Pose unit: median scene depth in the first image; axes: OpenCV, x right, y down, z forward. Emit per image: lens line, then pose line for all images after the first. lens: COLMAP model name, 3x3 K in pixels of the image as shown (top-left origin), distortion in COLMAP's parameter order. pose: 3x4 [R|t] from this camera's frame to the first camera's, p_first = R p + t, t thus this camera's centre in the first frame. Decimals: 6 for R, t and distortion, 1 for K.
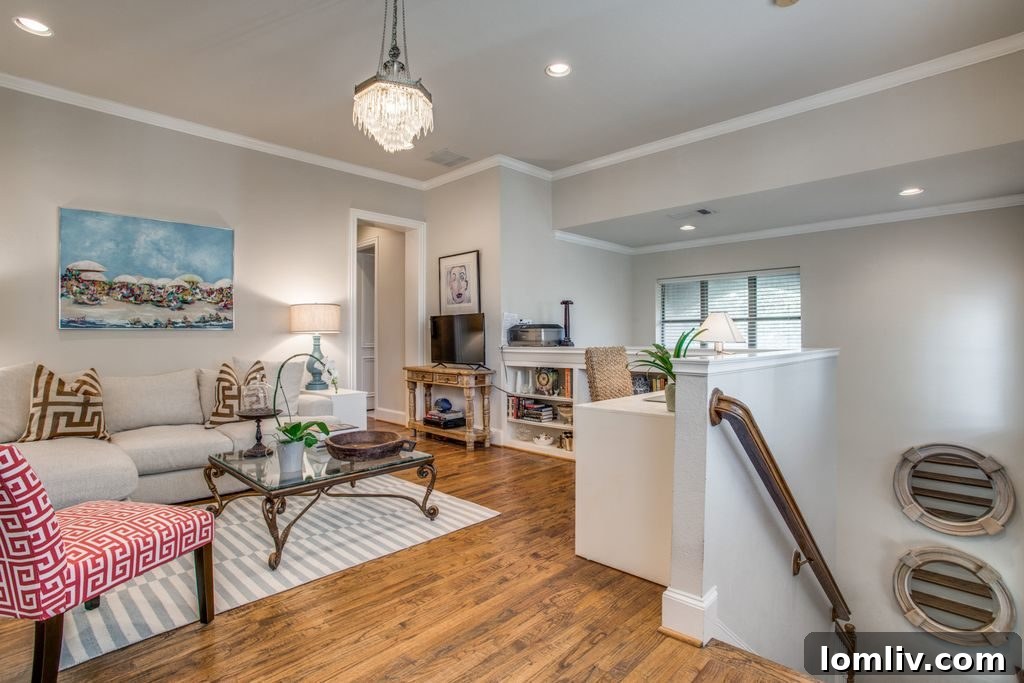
lens RADIAL K [[498.5, 0, 512.8], [0, 498.5, 336.3], [0, 0, 1]] dist [-0.081992, 0.034519]
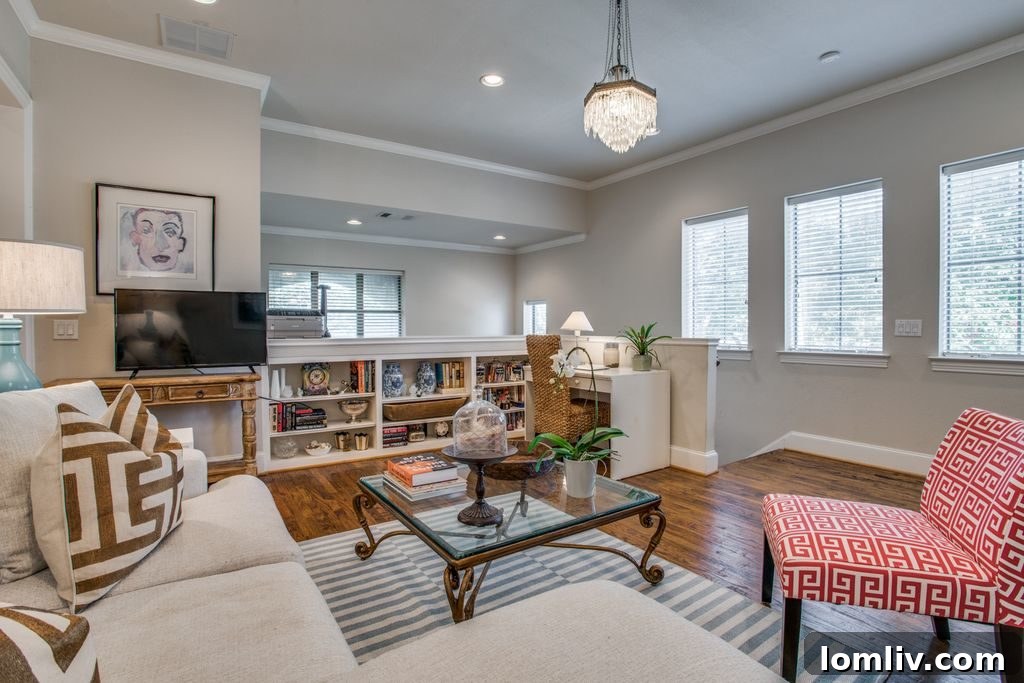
lens RADIAL K [[498.5, 0, 512.8], [0, 498.5, 336.3], [0, 0, 1]] dist [-0.081992, 0.034519]
pose [[0.205836, -0.015132, 0.978469, -0.677661], [-0.005567, 0.999846, 0.016634, 0.002278], [-0.978571, -0.008871, 0.205720, 0.508224]]
